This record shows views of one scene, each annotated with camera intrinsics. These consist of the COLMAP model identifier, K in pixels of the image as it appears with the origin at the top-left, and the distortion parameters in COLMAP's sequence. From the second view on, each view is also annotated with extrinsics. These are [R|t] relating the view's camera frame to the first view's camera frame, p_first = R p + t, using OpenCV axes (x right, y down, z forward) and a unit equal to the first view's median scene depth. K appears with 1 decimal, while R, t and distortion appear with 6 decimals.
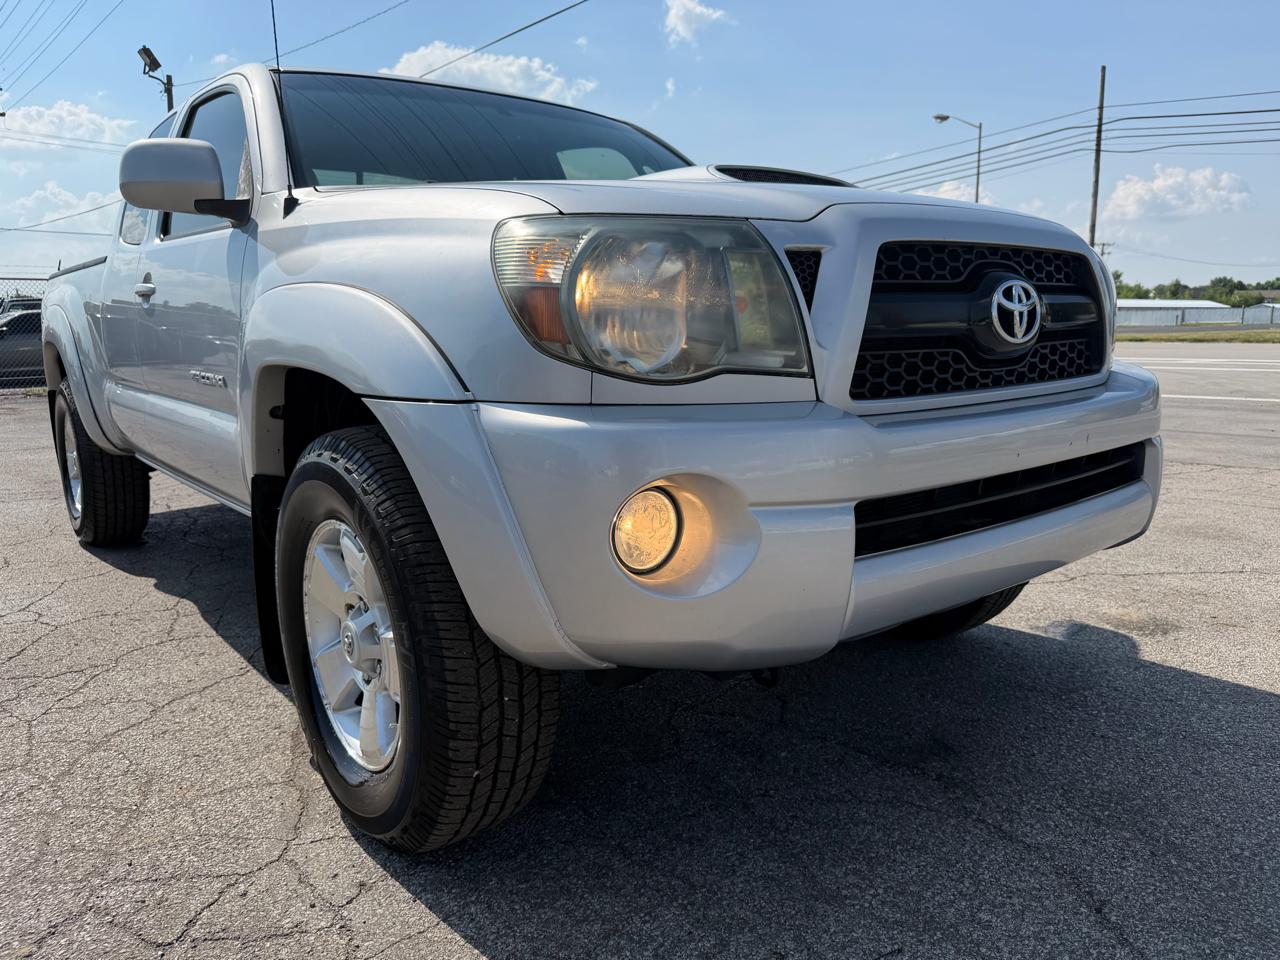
lens RADIAL K [[913.8, 0, 647.2], [0, 913.8, 489.2], [0, 0, 1]] dist [0.017229, -0.029723]
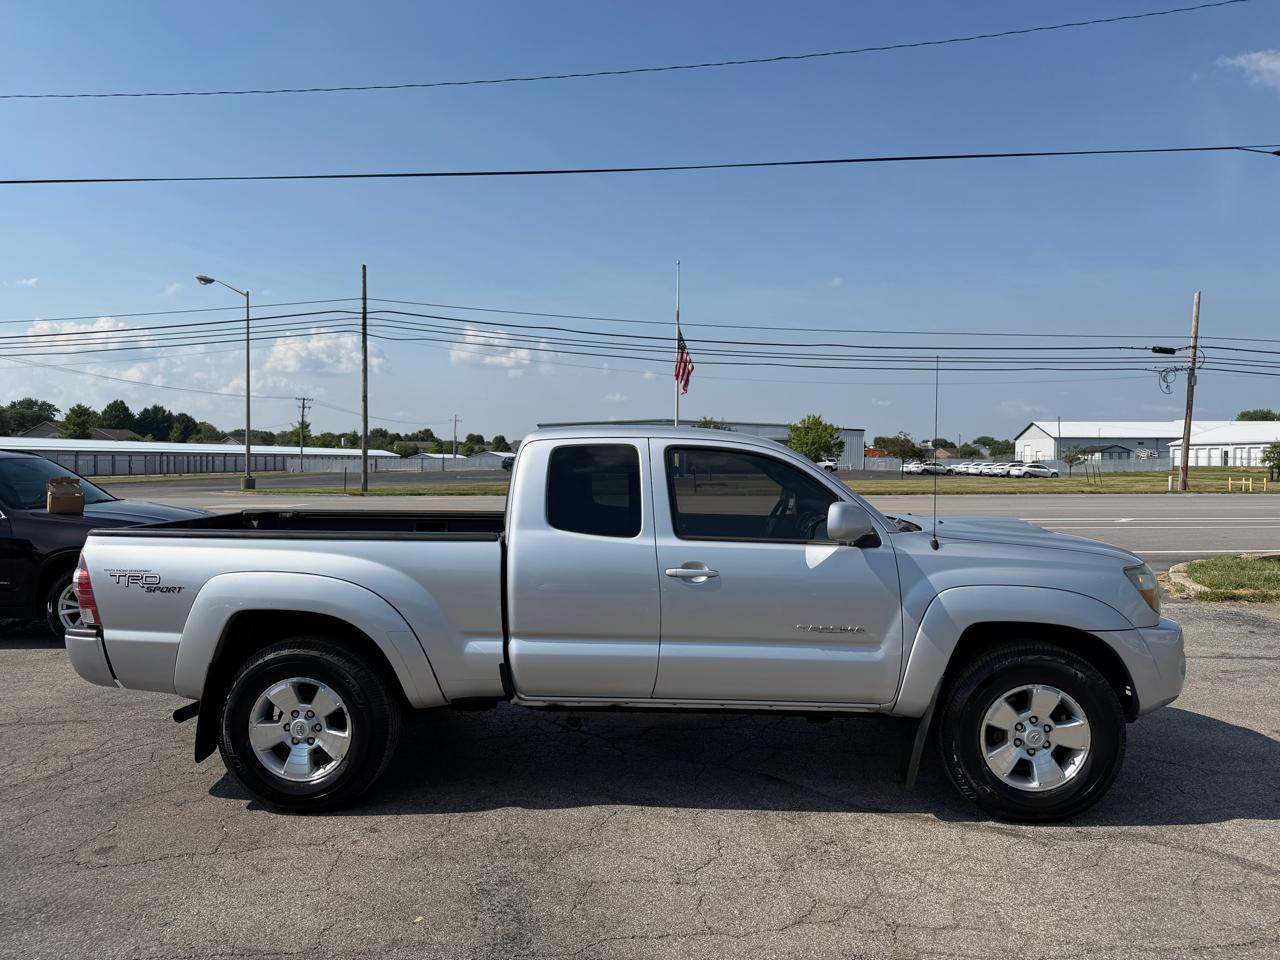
lens RADIAL K [[913.8, 0, 639.8], [0, 913.8, 479.1], [0, 0, 1]] dist [0.017229, -0.029723]
pose [[0.666086, -0.001476, 0.745873, -2.394074], [0.122720, 0.986587, -0.107640, -0.308372], [-0.735710, 0.163231, 0.657333, 0.088275]]
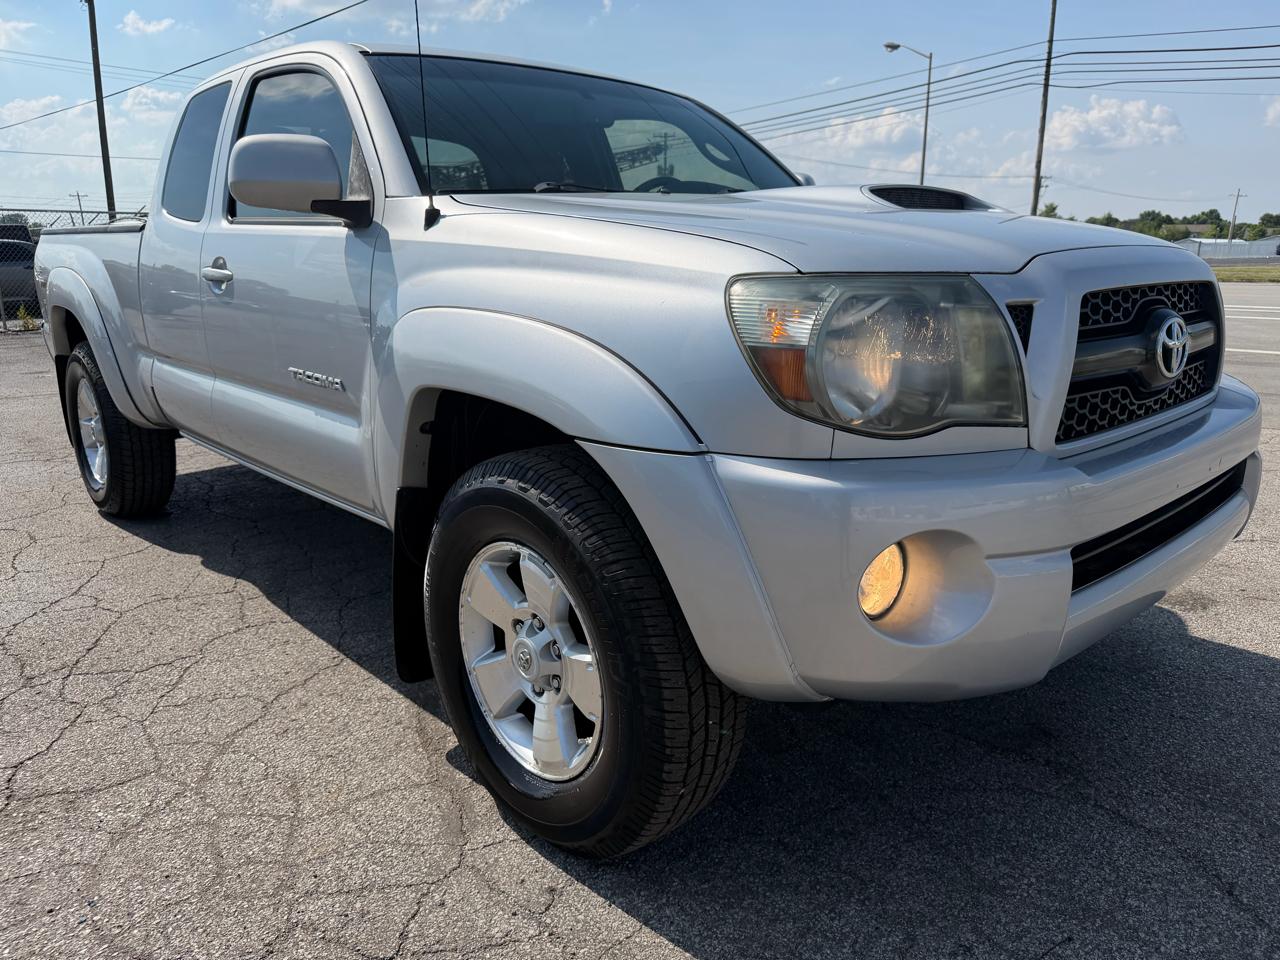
lens RADIAL K [[913.8, 0, 647.7], [0, 913.8, 487.3], [0, 0, 1]] dist [0.017229, -0.029723]
pose [[0.997718, -0.005959, 0.067253, -0.222669], [0.000958, 0.997246, 0.074162, -0.090375], [-0.067510, -0.073929, 0.994976, -0.020158]]
